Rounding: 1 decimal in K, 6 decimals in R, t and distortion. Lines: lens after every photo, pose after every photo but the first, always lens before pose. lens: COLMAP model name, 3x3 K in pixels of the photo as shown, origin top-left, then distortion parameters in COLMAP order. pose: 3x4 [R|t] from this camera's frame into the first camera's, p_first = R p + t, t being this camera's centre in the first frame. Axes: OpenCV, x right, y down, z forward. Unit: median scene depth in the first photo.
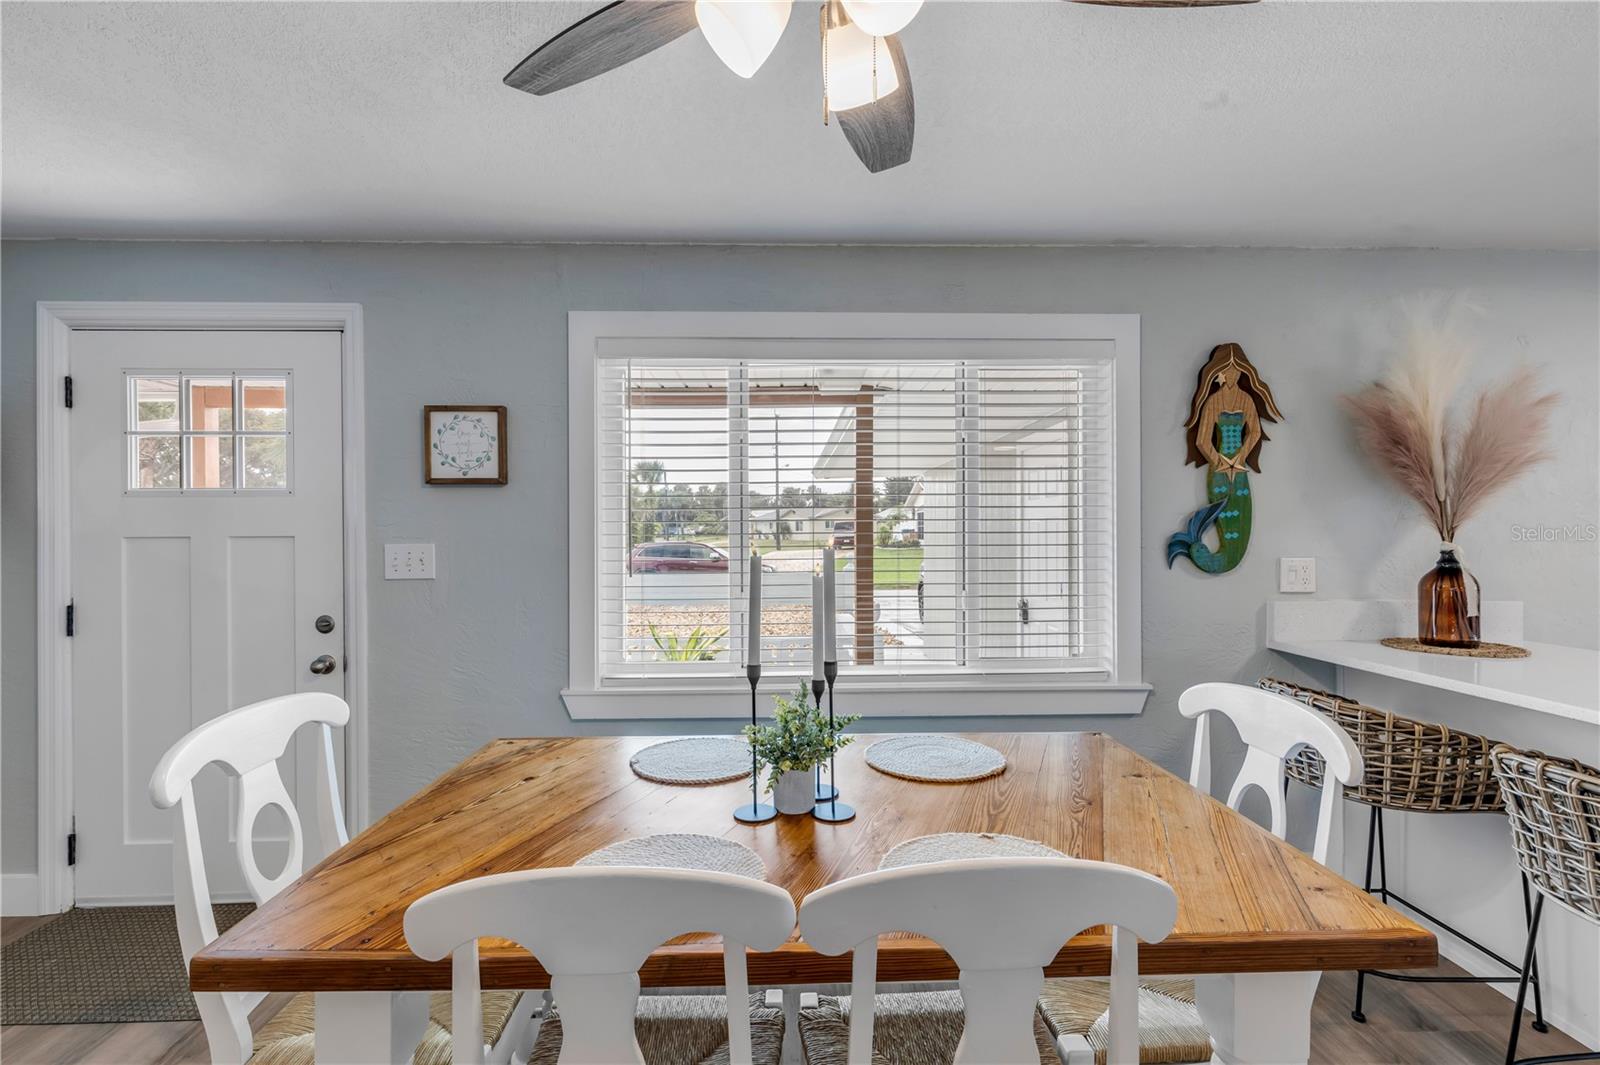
lens RADIAL K [[723.9, 0, 800.0], [0, 723.9, 532.5], [0, 0, 1]] dist [0.002393, 0.000167]
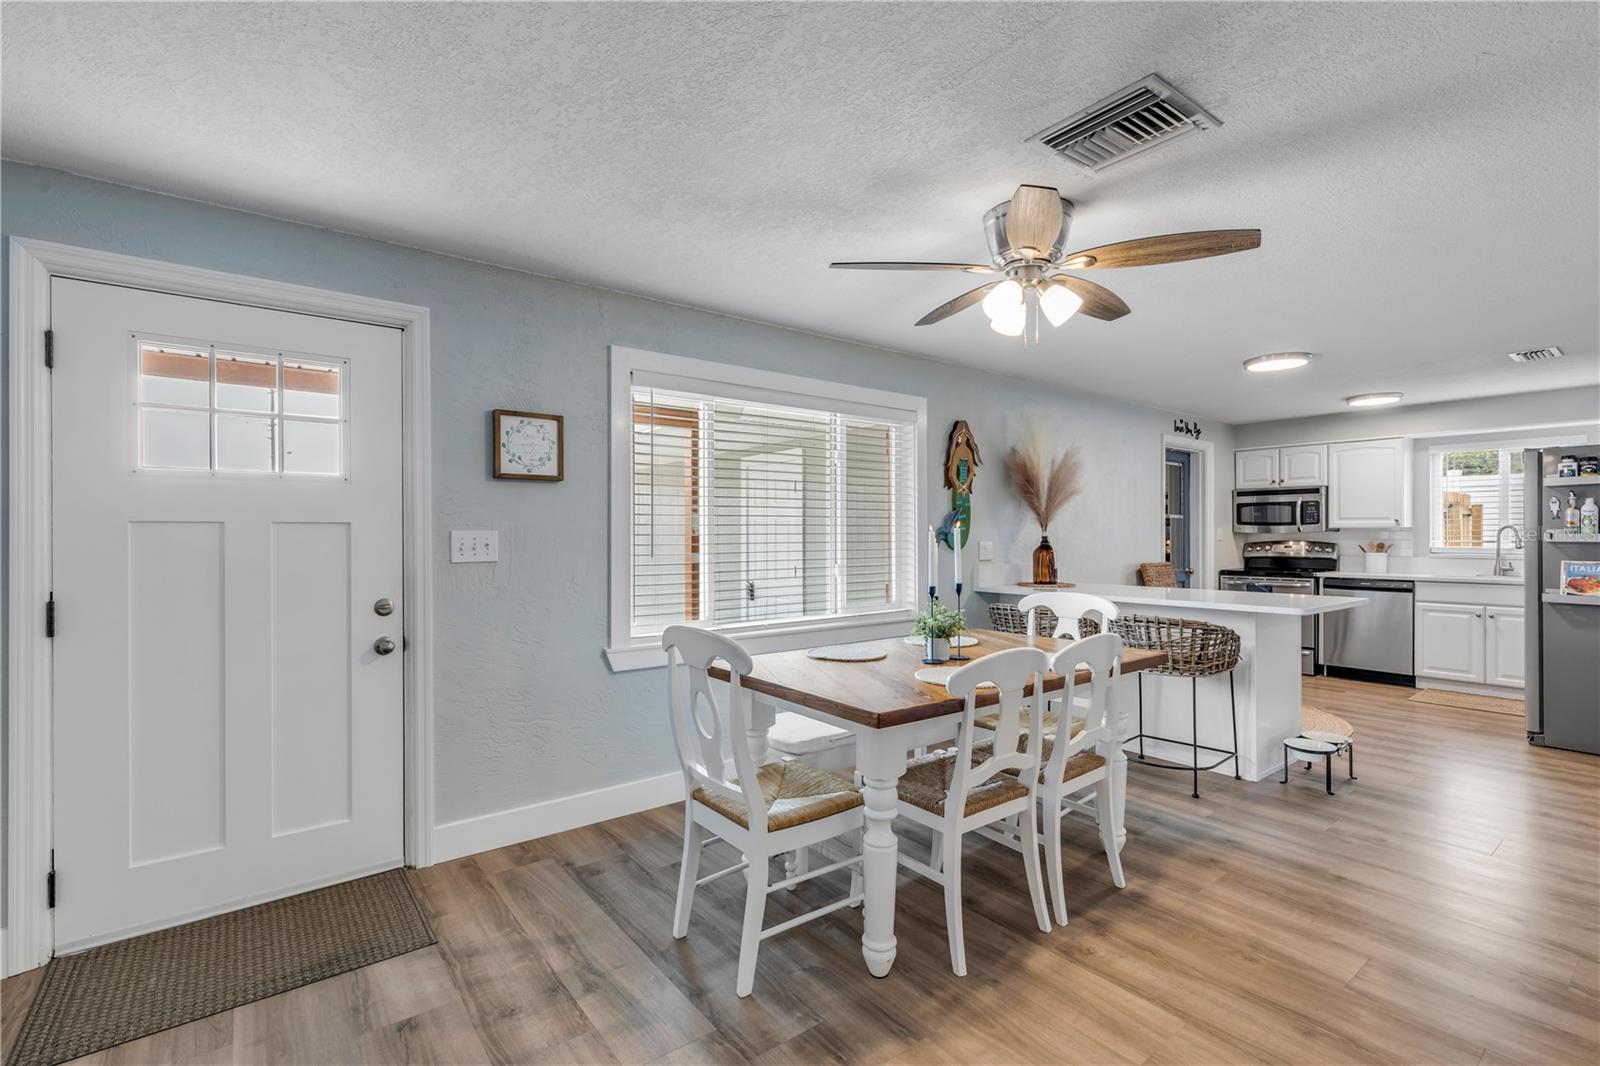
lens RADIAL K [[723.9, 0, 800.0], [0, 723.9, 533.0], [0, 0, 1]] dist [0.002393, 0.000167]
pose [[0.805786, 0.003369, 0.592198, -0.789460], [-0.000708, 0.999989, -0.004725, 0.024263], [-0.592207, 0.003388, 0.805779, -0.195699]]
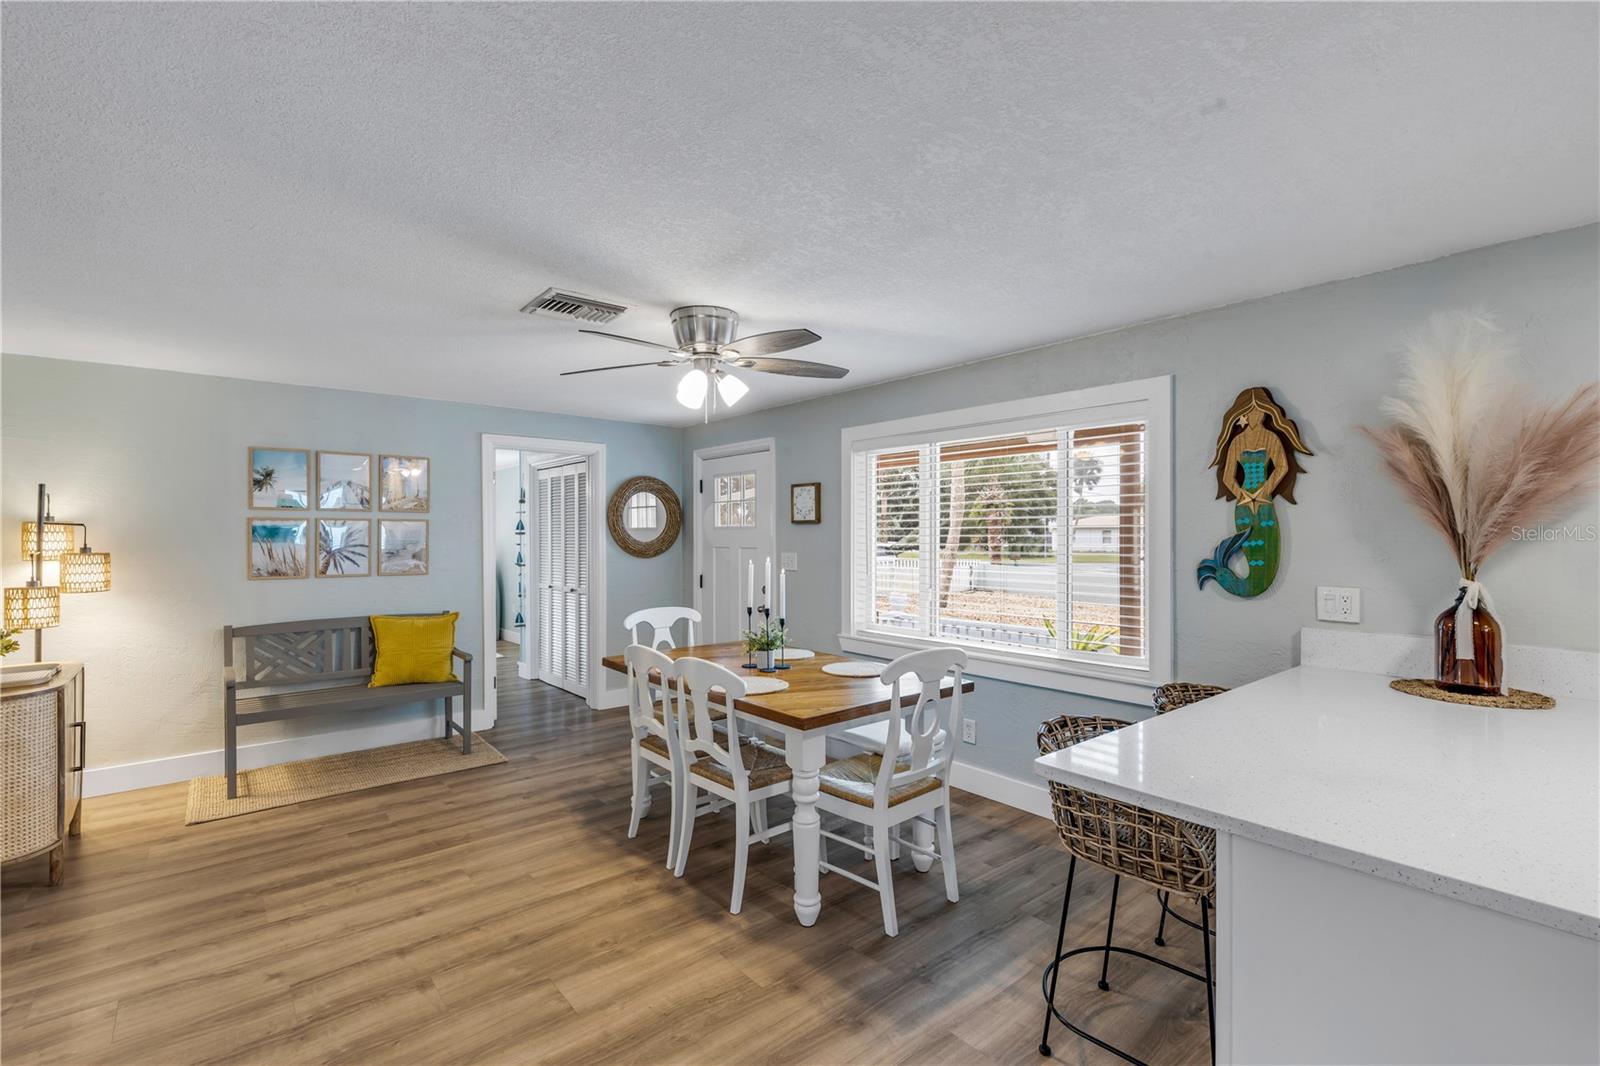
lens RADIAL K [[720.8, 0, 794.9], [0, 720.8, 532.5], [0, 0, 1]] dist [0.006585, 0.000050]
pose [[0.618339, 0.001443, -0.785910, 1.039710], [-0.002678, 0.999996, -0.000270, -0.040168], [0.785907, 0.002271, 0.618341, -0.226121]]
